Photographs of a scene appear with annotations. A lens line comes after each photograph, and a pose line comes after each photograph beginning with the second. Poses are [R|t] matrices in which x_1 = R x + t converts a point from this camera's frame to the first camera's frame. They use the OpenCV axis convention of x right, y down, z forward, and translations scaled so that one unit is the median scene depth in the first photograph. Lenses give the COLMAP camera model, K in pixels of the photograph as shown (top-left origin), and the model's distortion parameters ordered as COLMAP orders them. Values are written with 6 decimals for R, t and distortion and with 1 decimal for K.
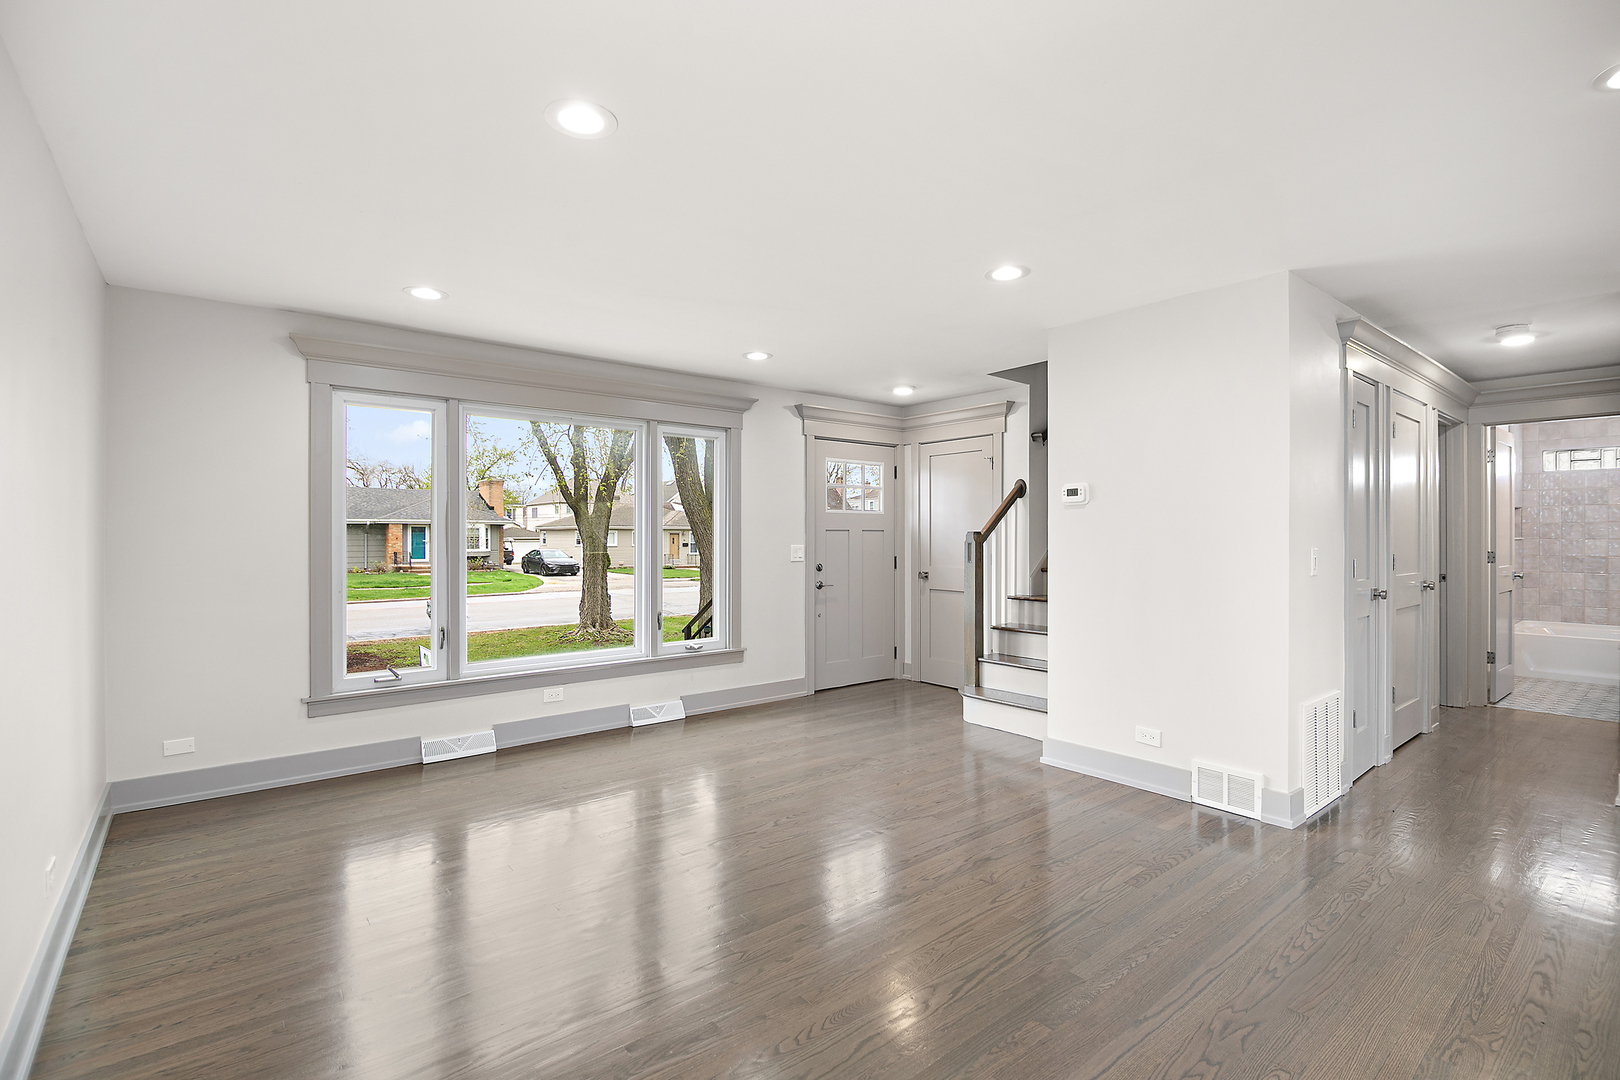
lens RADIAL K [[742.0, 0, 811.3], [0, 742.0, 543.4], [0, 0, 1]] dist [-0.015675, -0.005122]
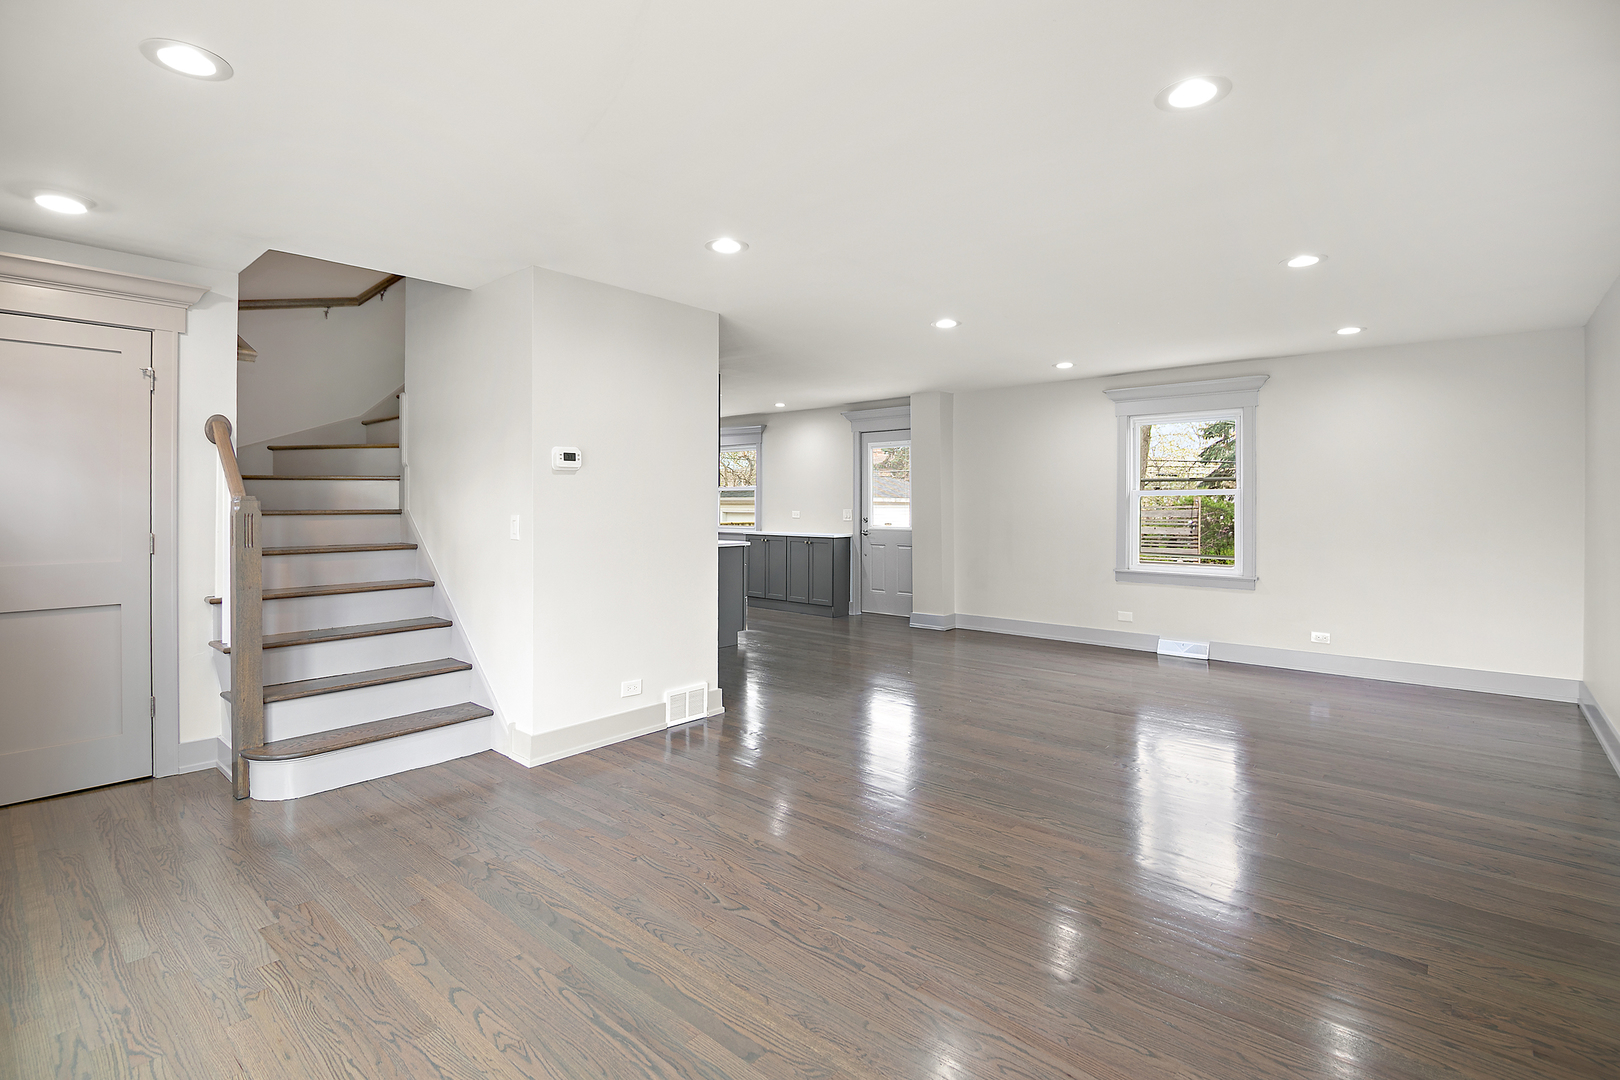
lens RADIAL K [[742.0, 0, 819.2], [0, 742.0, 511.0], [0, 0, 1]] dist [-0.015675, -0.005122]
pose [[-0.184735, -0.007599, 0.982759, -0.752398], [0.004684, 0.999952, 0.008612, -0.008865], [-0.982777, 0.006194, -0.184690, 1.049750]]
